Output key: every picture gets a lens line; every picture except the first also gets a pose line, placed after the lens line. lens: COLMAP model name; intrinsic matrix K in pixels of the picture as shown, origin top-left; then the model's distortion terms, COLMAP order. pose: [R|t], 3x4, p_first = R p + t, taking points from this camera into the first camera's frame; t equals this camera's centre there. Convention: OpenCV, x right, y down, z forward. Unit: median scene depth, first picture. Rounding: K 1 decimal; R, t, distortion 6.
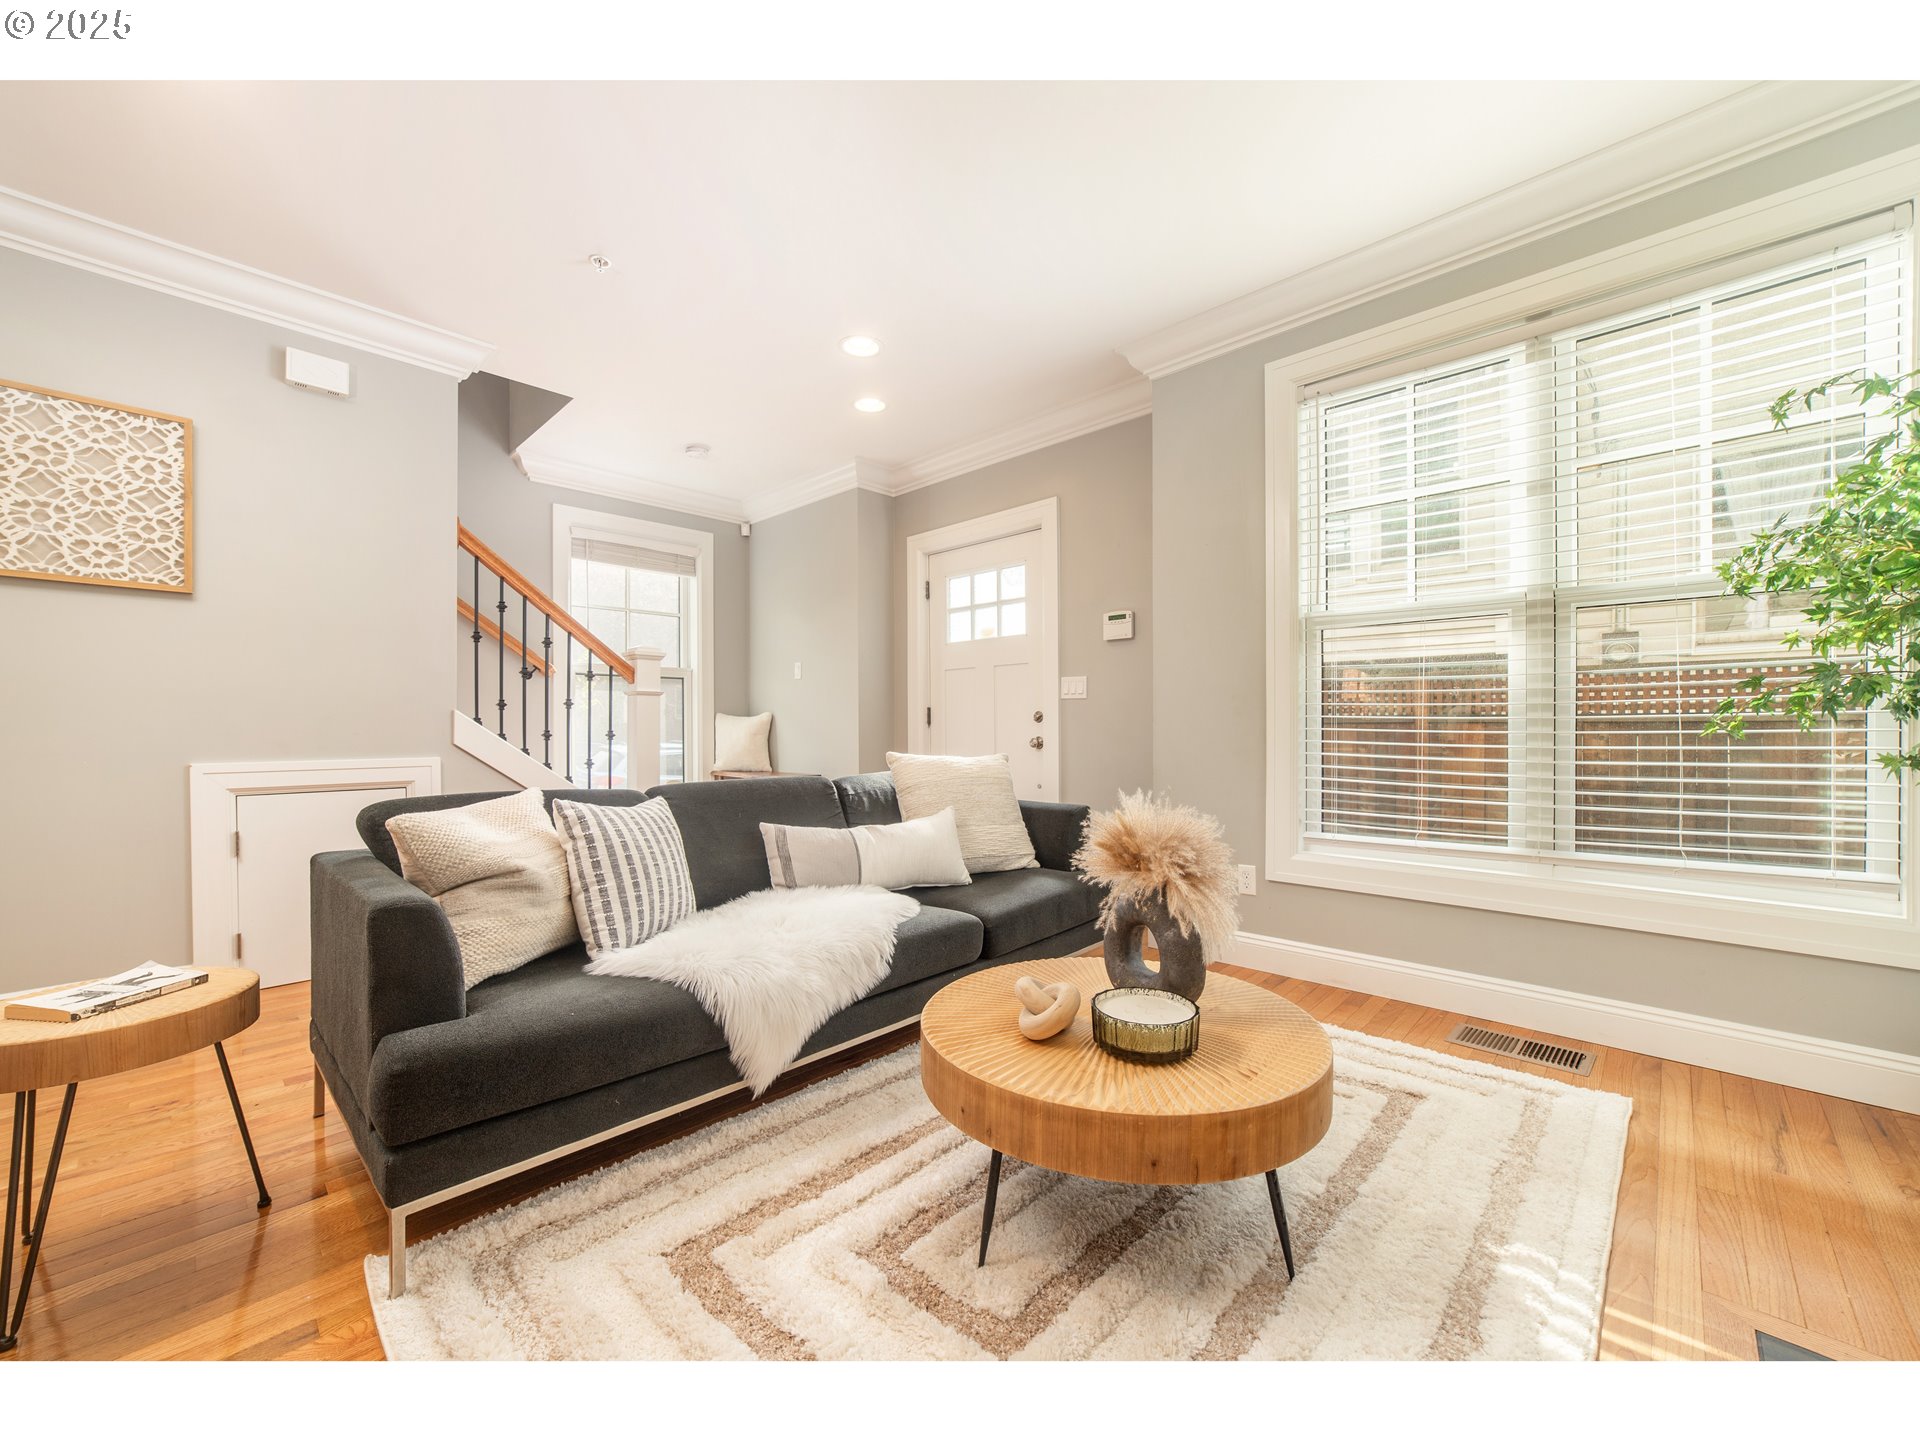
lens RADIAL K [[748.2, 0, 968.0], [0, 748.2, 714.4], [0, 0, 1]] dist [-0.017430, 0.005190]
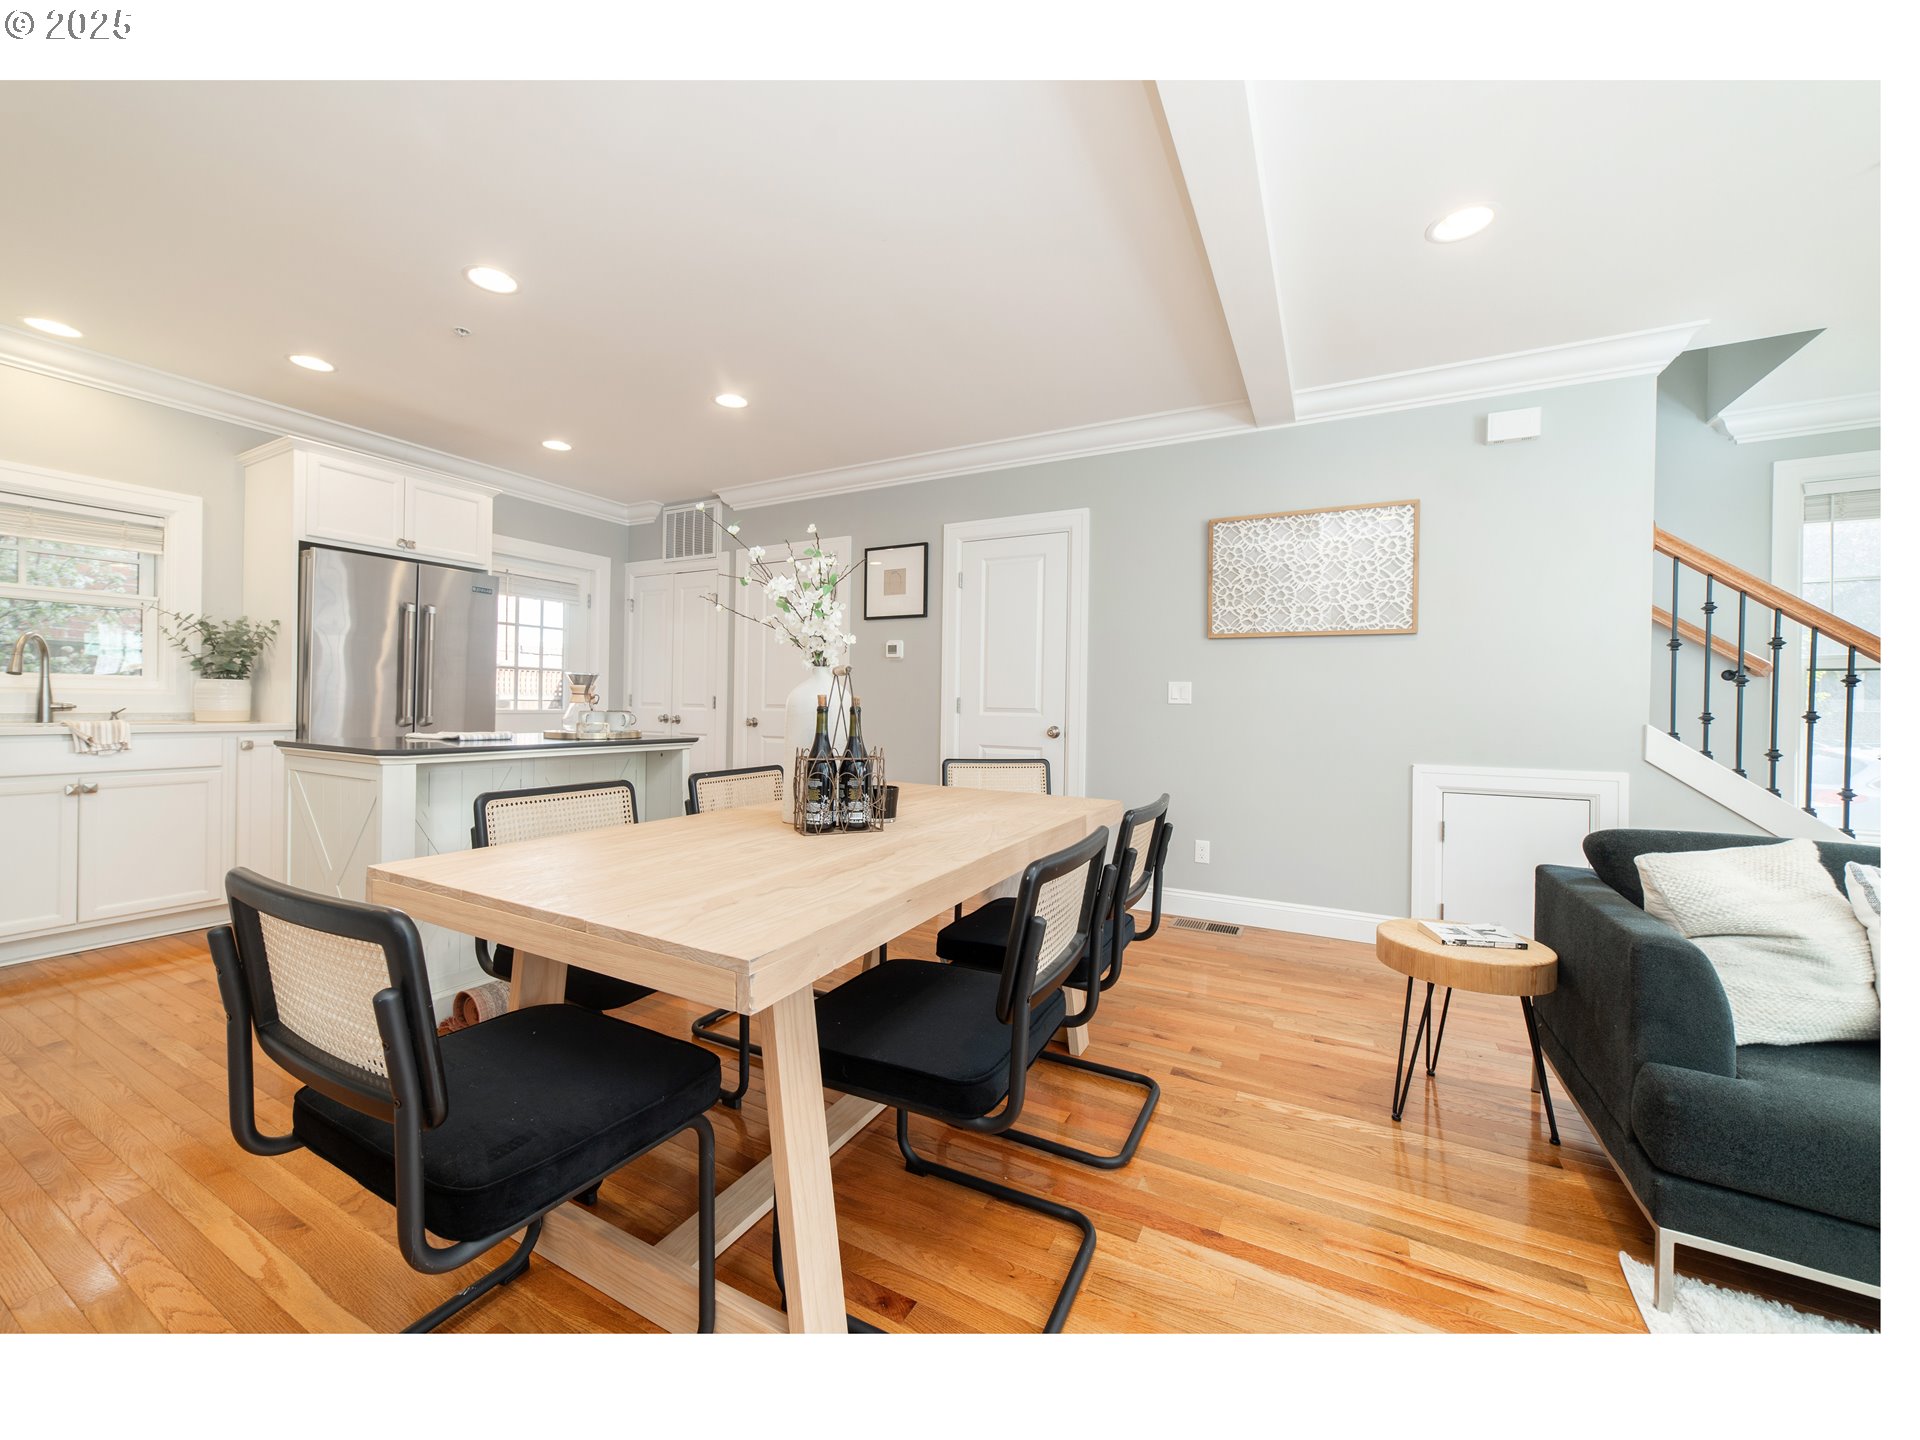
lens RADIAL K [[748.2, 0, 915.3], [0, 748.2, 707.3], [0, 0, 1]] dist [-0.017430, 0.005190]
pose [[0.243981, 0.012687, -0.969697, -0.008890], [0.006817, 0.999867, 0.014797, -0.065763], [0.969756, -0.010220, 0.243862, -0.181590]]
